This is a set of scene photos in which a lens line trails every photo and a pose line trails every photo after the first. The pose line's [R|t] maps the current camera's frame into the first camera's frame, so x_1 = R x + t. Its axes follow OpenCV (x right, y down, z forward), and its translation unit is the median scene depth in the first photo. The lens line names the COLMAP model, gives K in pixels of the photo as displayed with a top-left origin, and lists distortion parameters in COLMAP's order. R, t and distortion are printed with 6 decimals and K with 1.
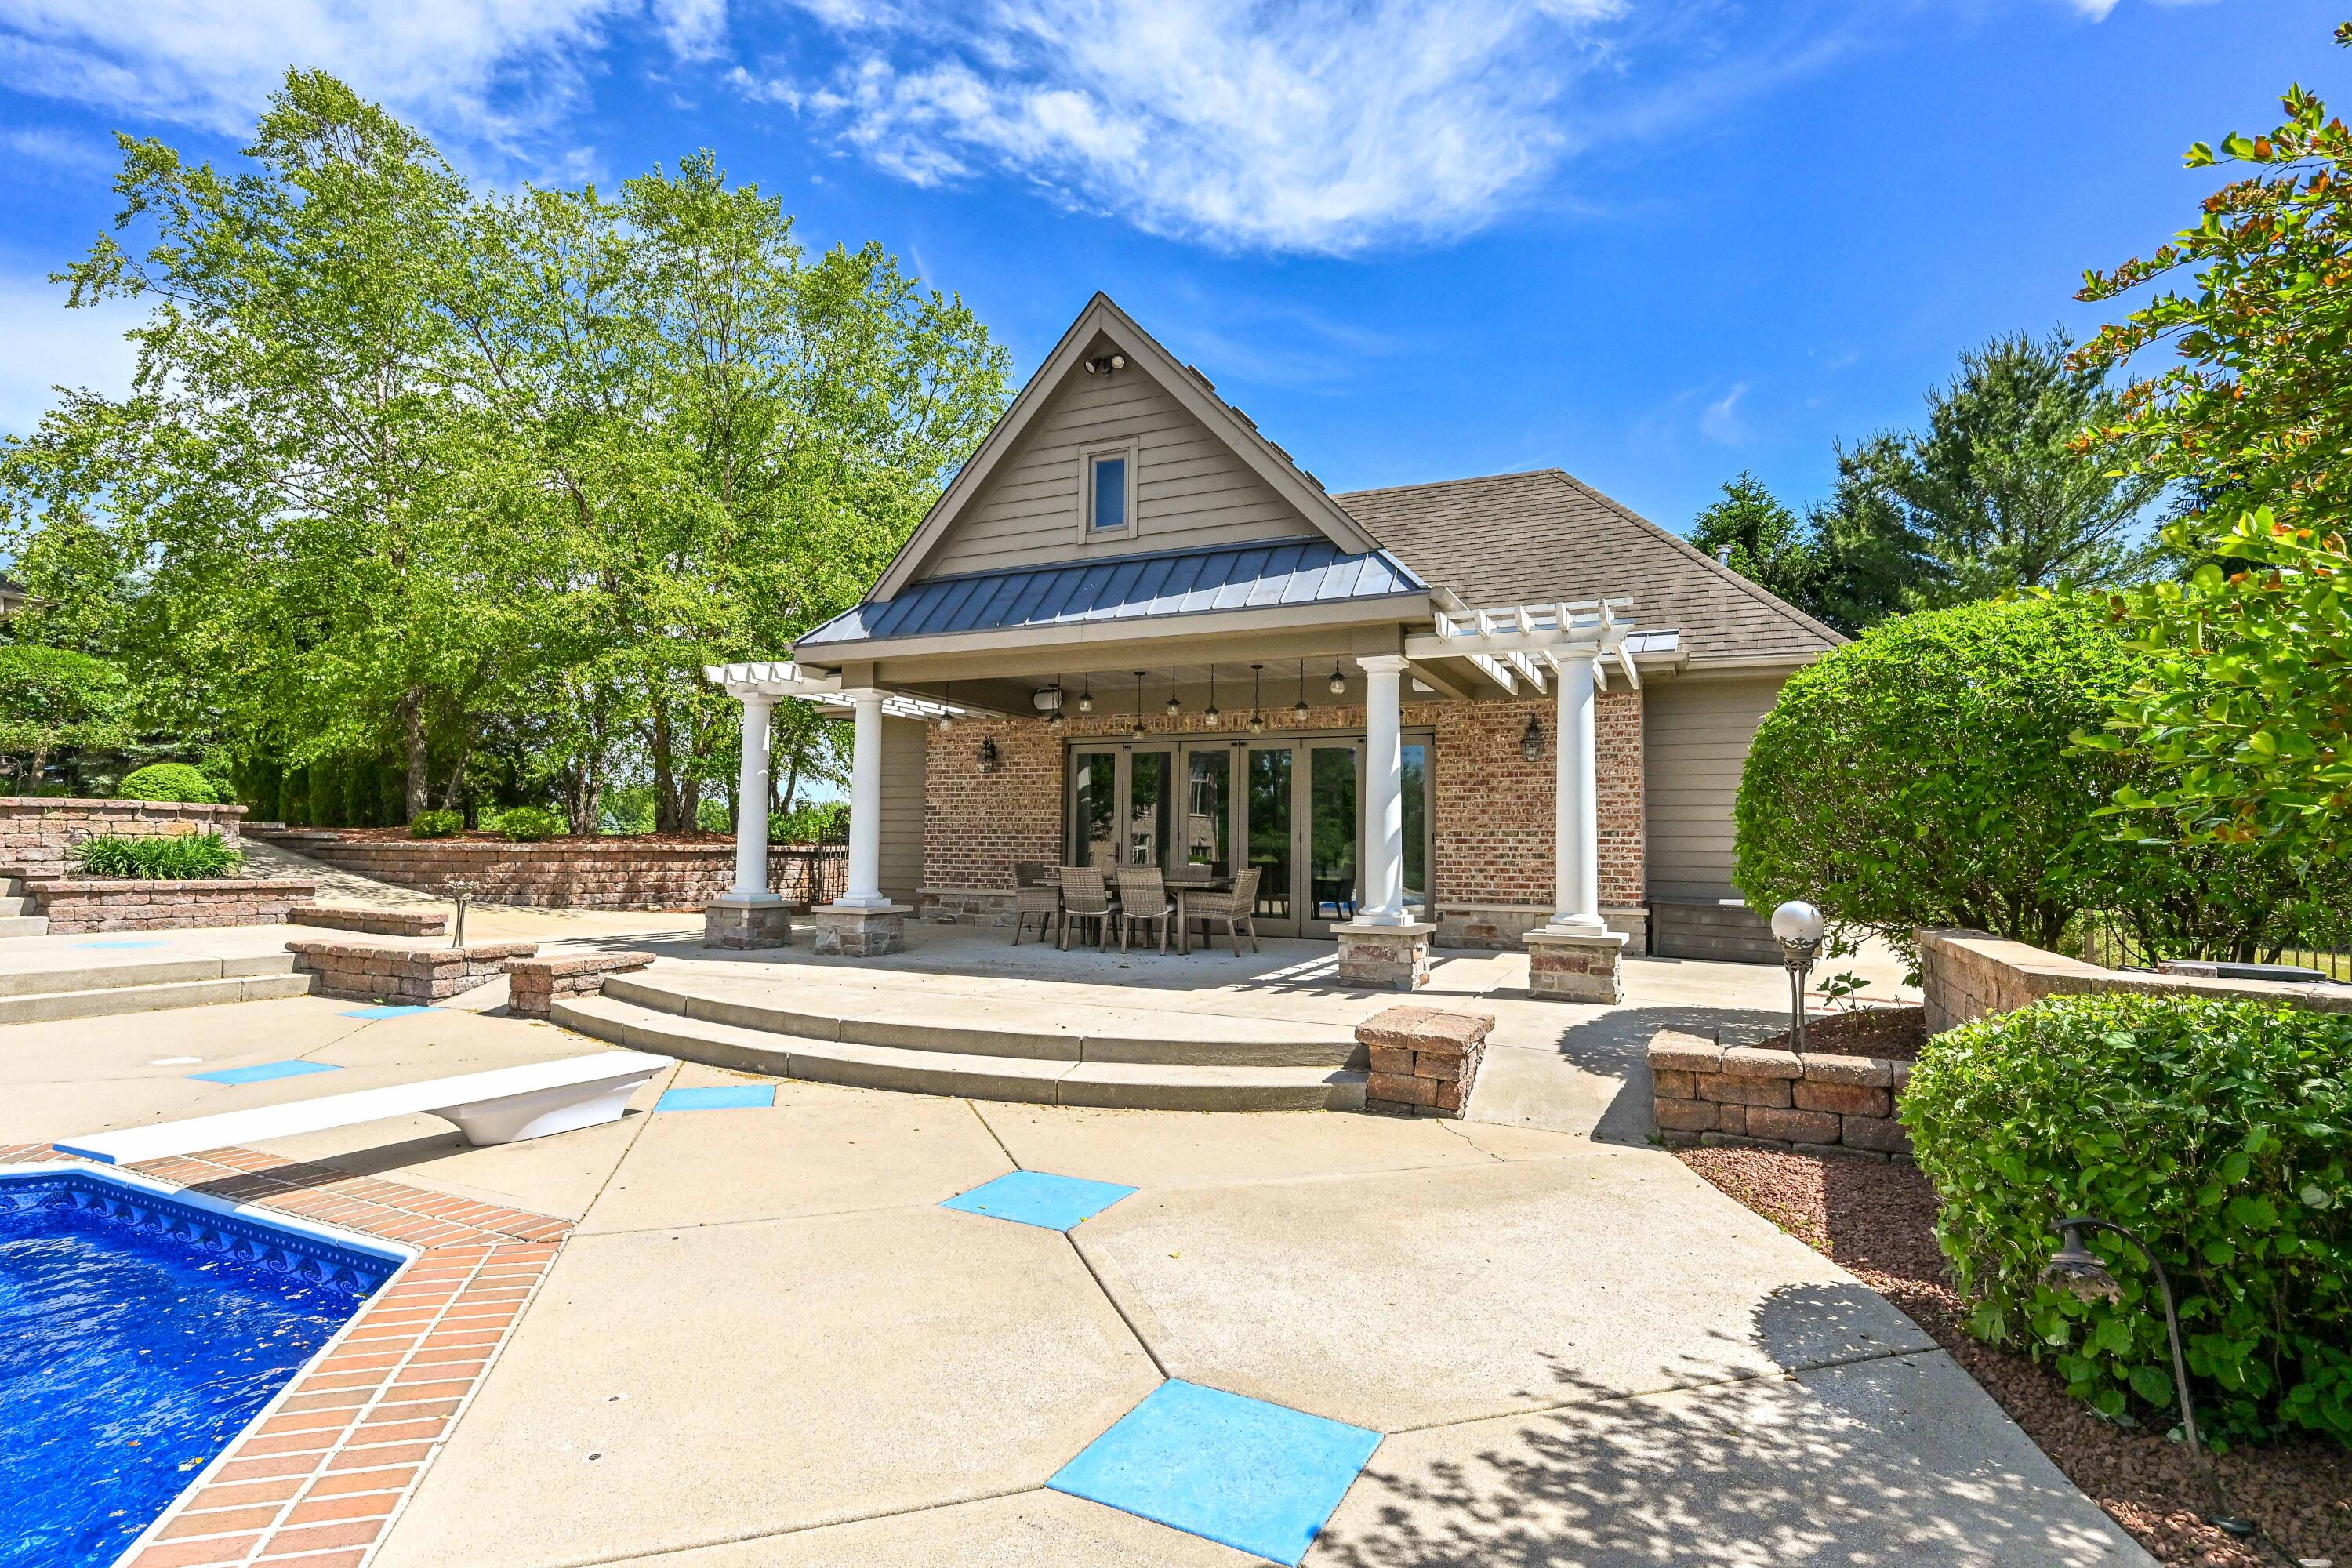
lens RADIAL K [[1172.9, 0, 1176.0], [0, 1172.9, 784.0], [0, 0, 1]] dist [0.005677, 0.000601]
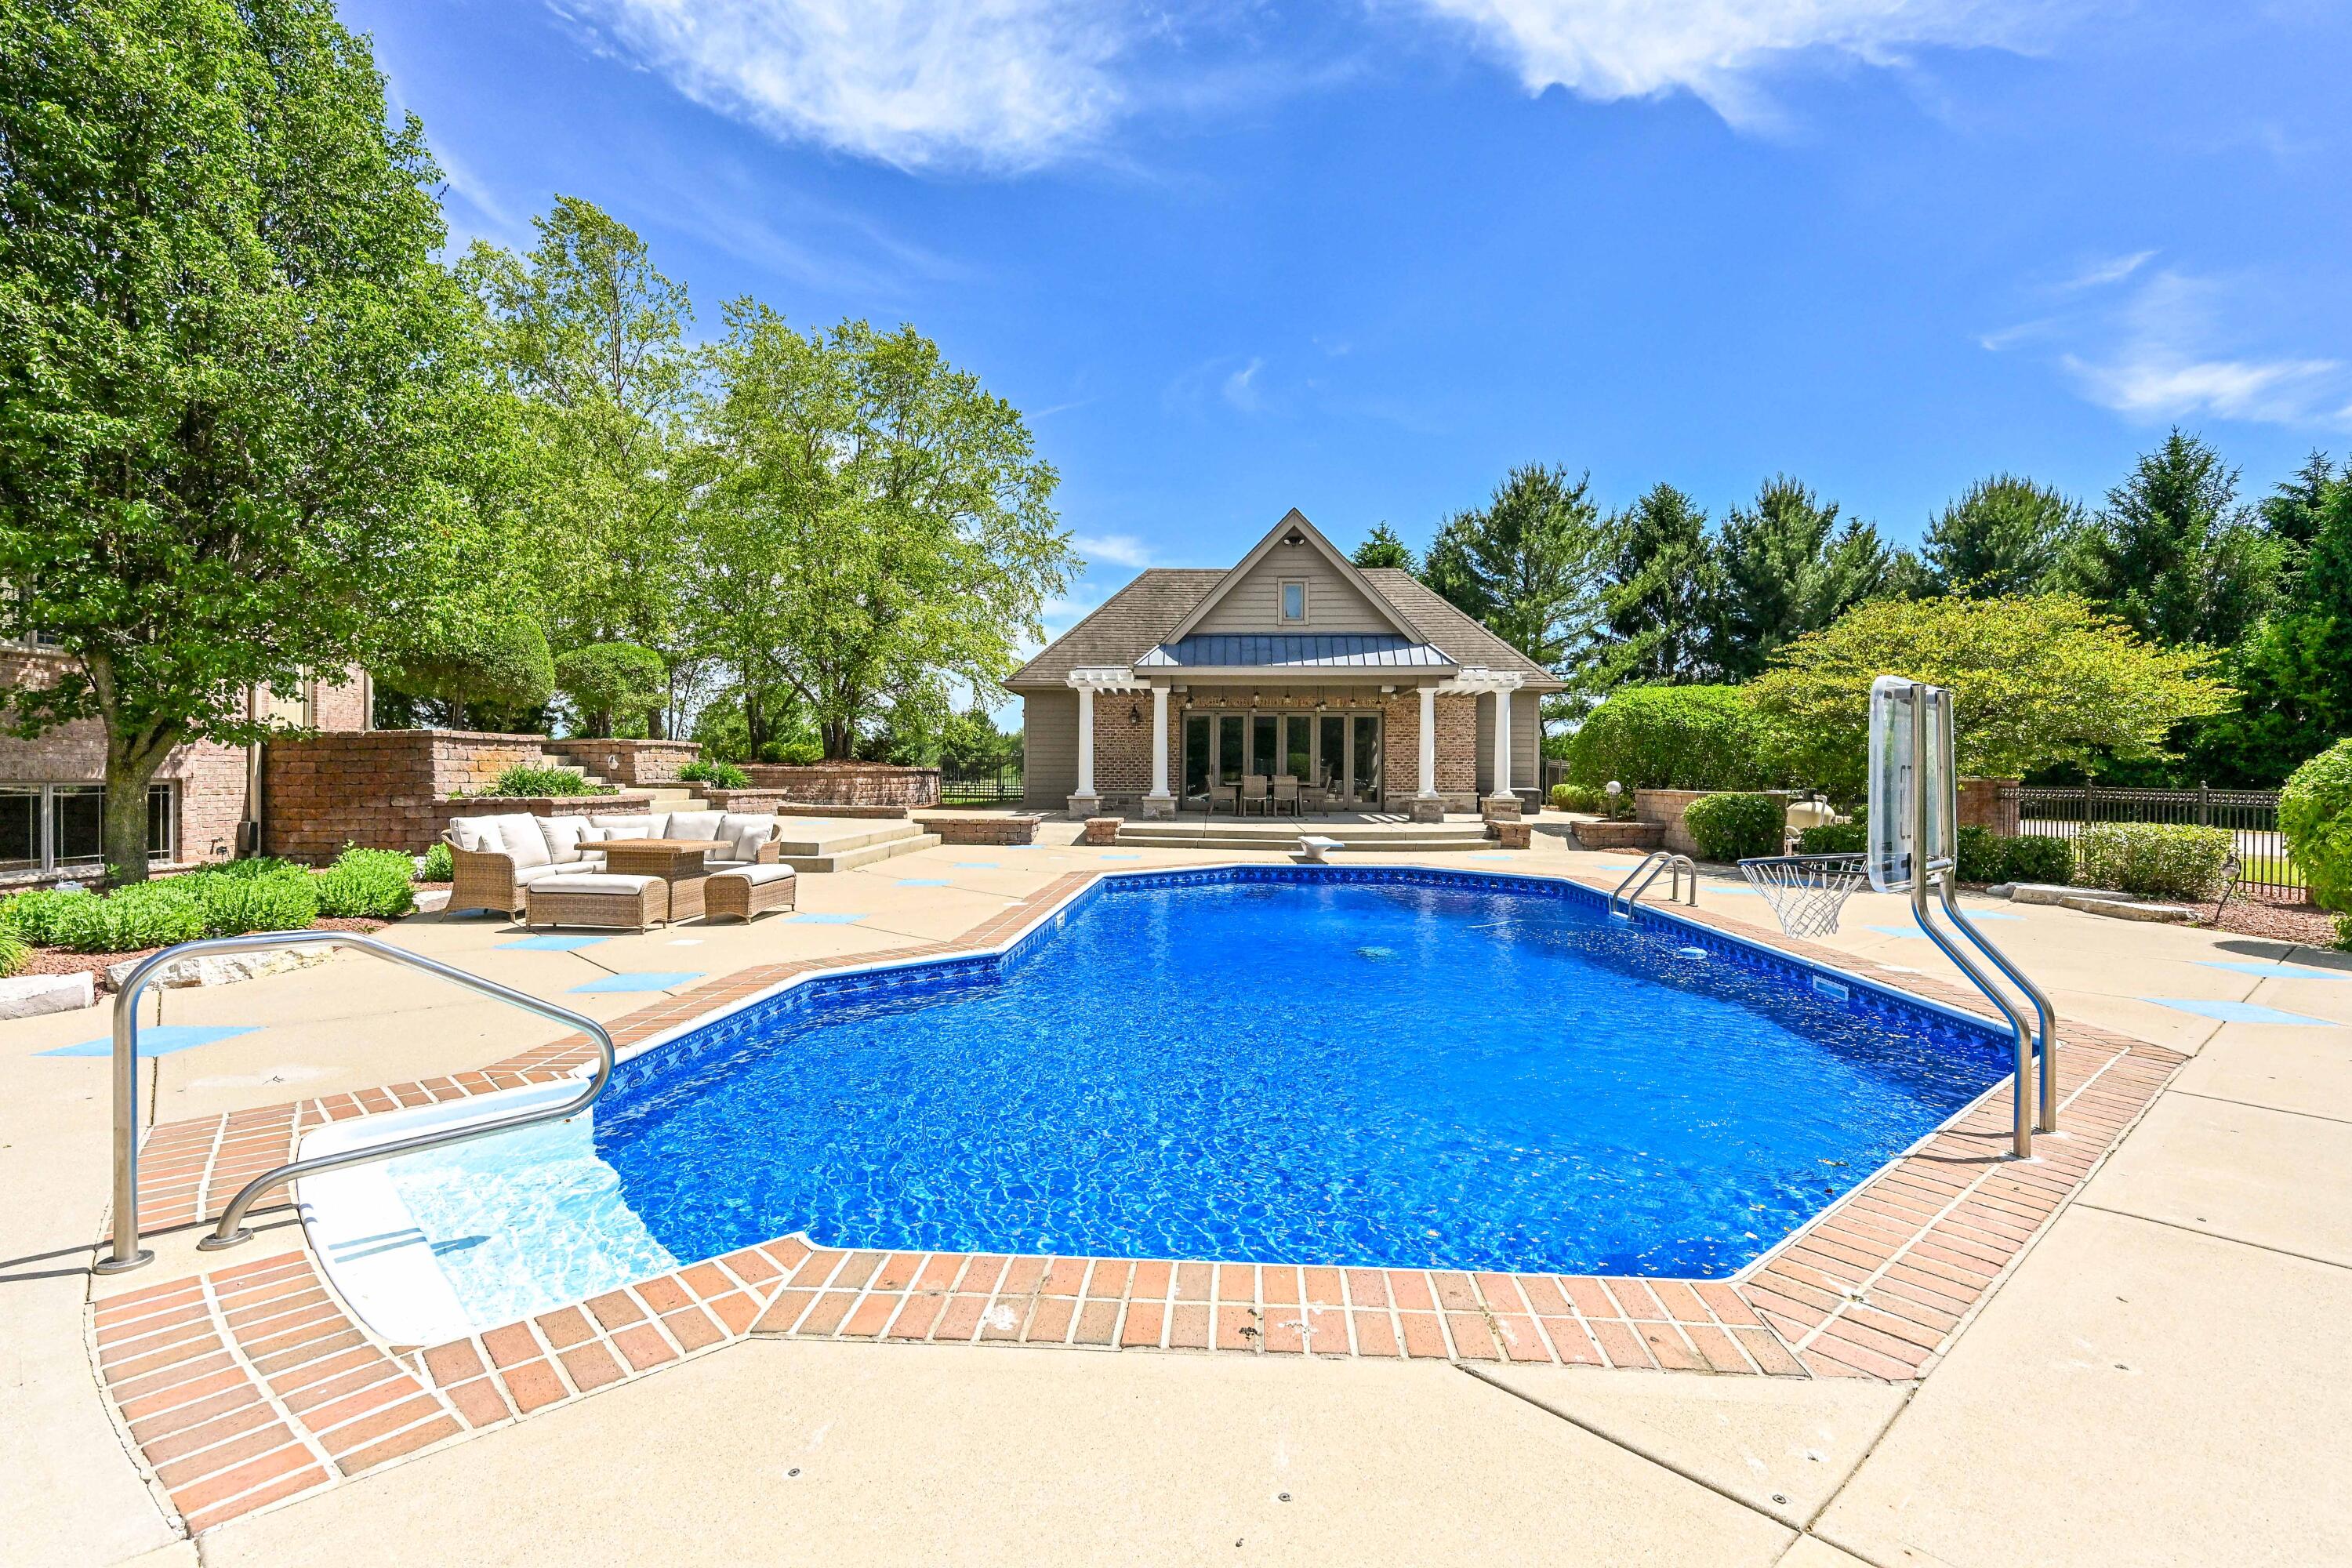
lens RADIAL K [[1115.4, 0, 1184.1], [0, 1115.4, 800.4], [0, 0, 1]] dist [-0.001938, 0.000665]
pose [[0.919340, -0.017787, 0.393063, -0.870906], [-0.015370, 0.996592, 0.081047, -0.039674], [-0.393165, -0.080551, 0.915933, -0.680047]]
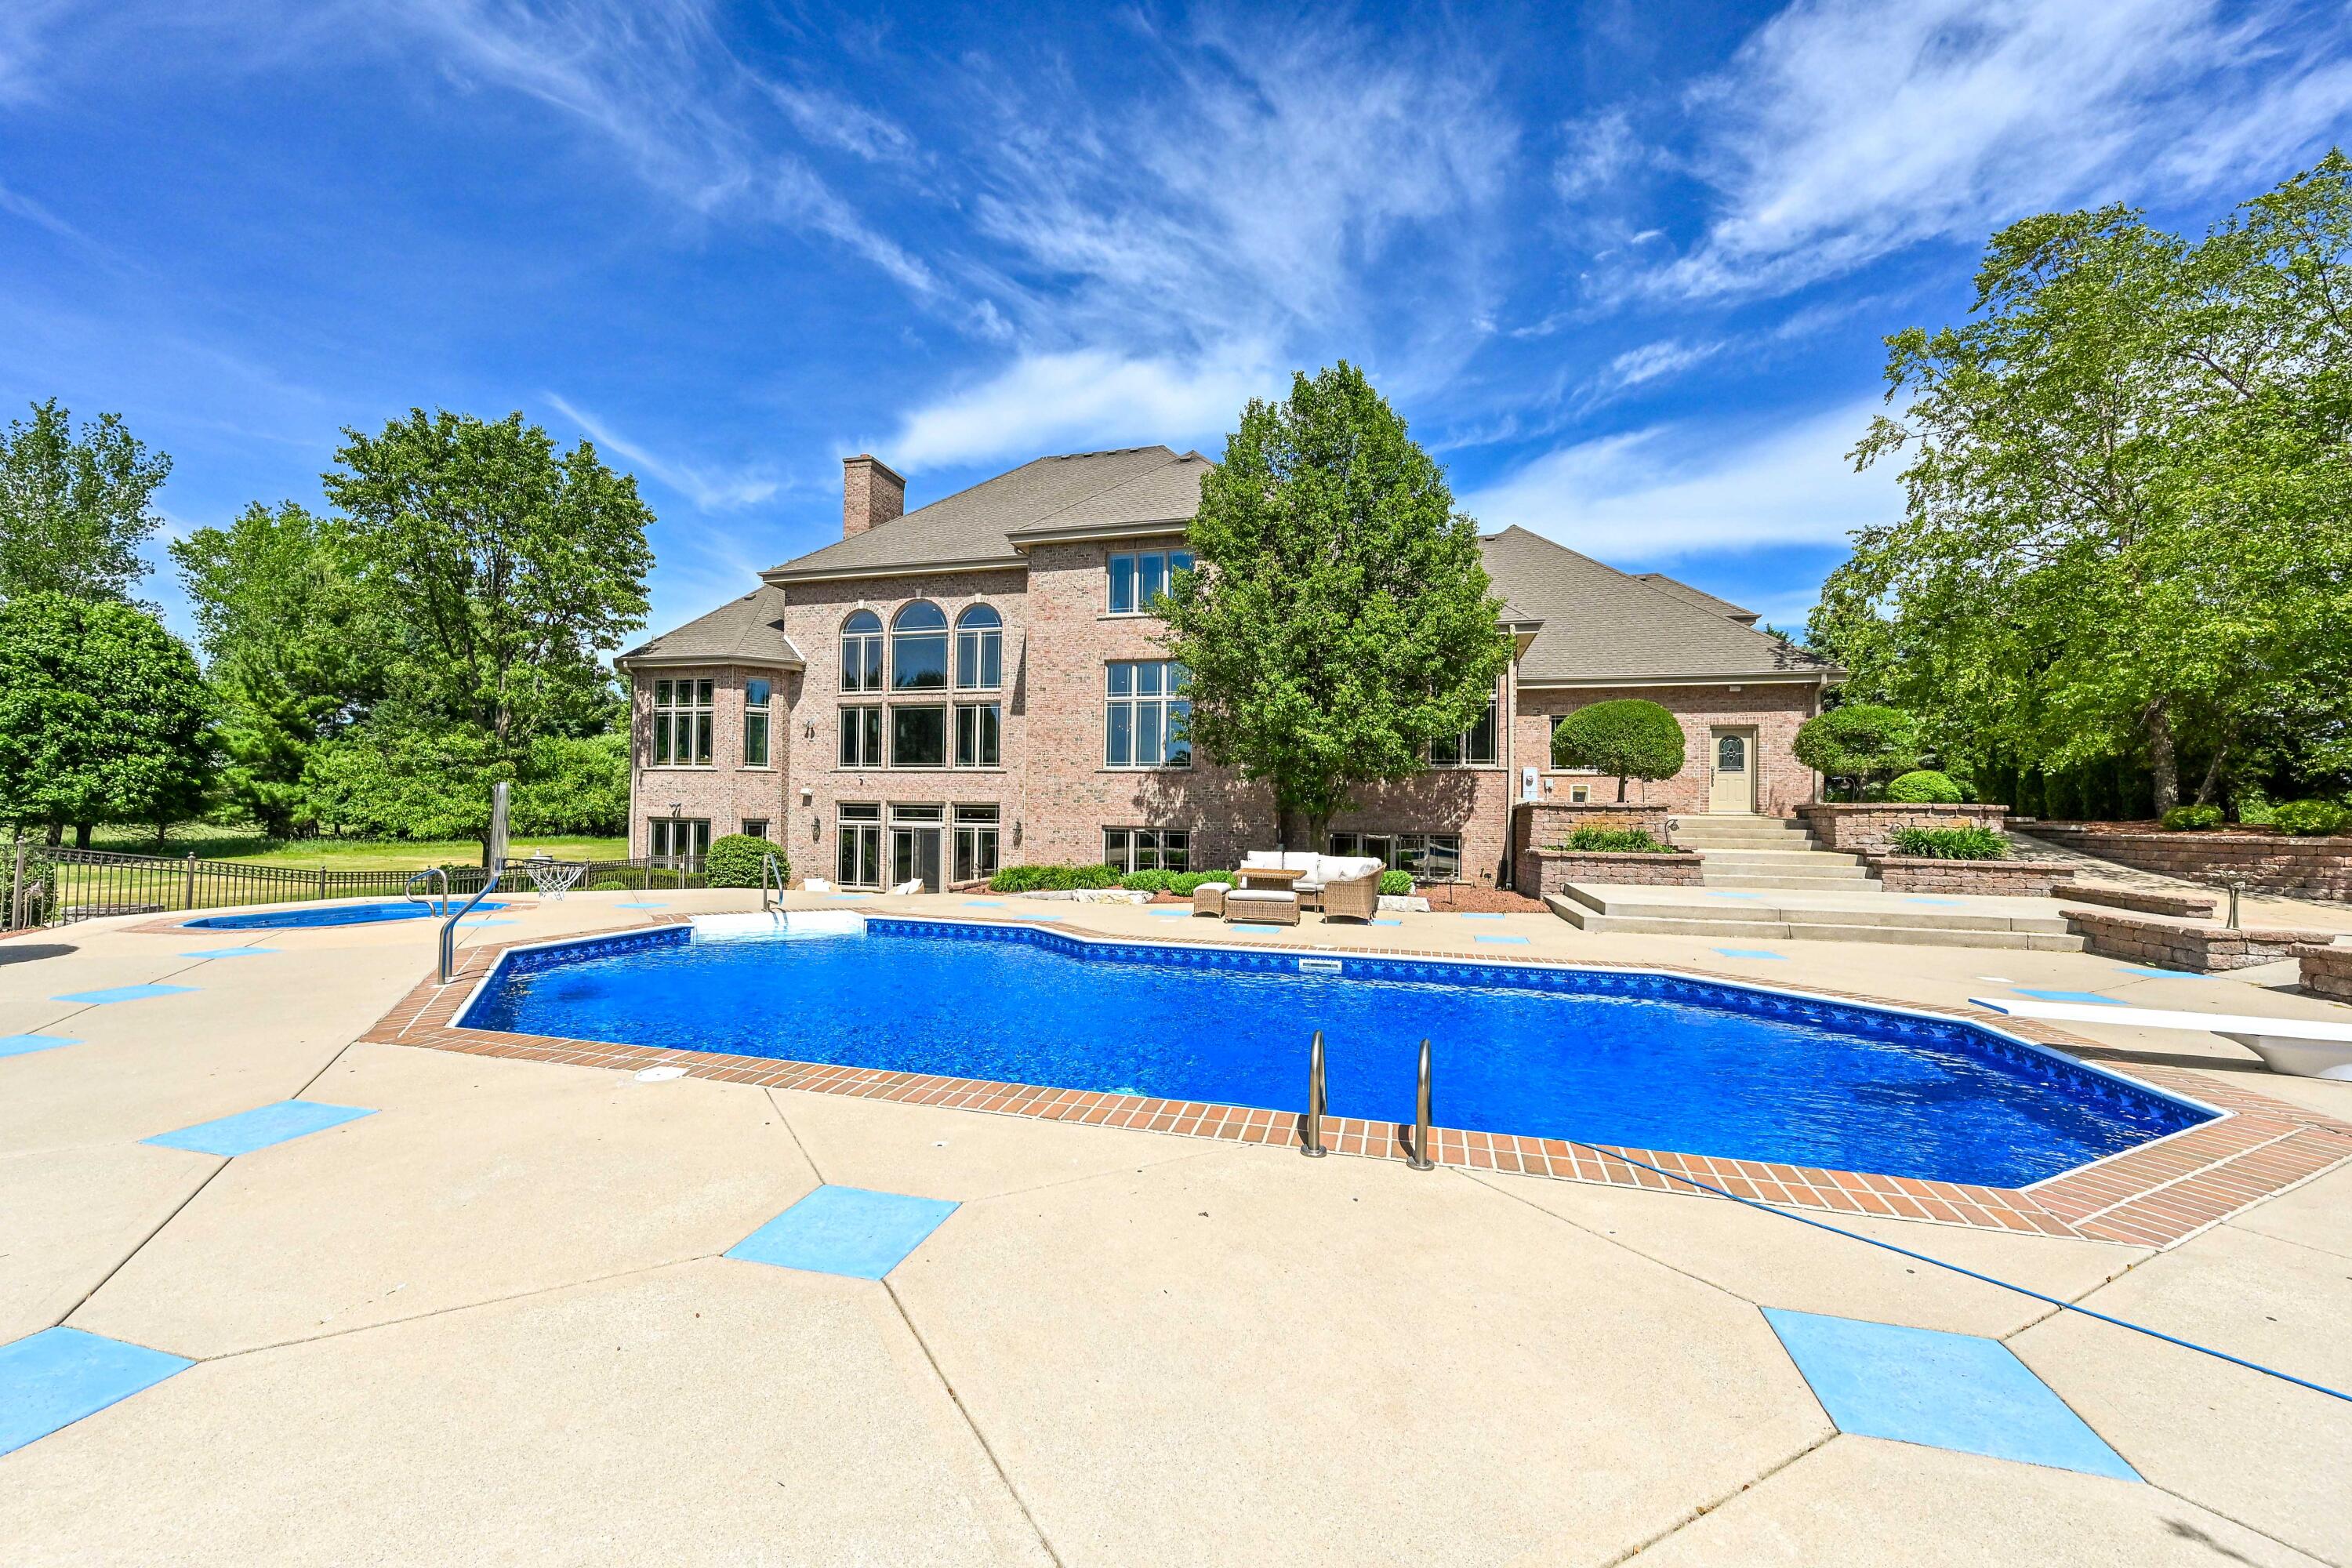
lens RADIAL K [[927.5, 0, 1156.9], [0, 927.5, 801.4], [0, 0, 1]] dist [0.010572, -0.000279]
pose [[0.180665, -0.022794, -0.983280, 0.077603], [0.041042, 0.999035, -0.015618, -0.010220], [0.982688, -0.037535, 0.181427, -0.144423]]
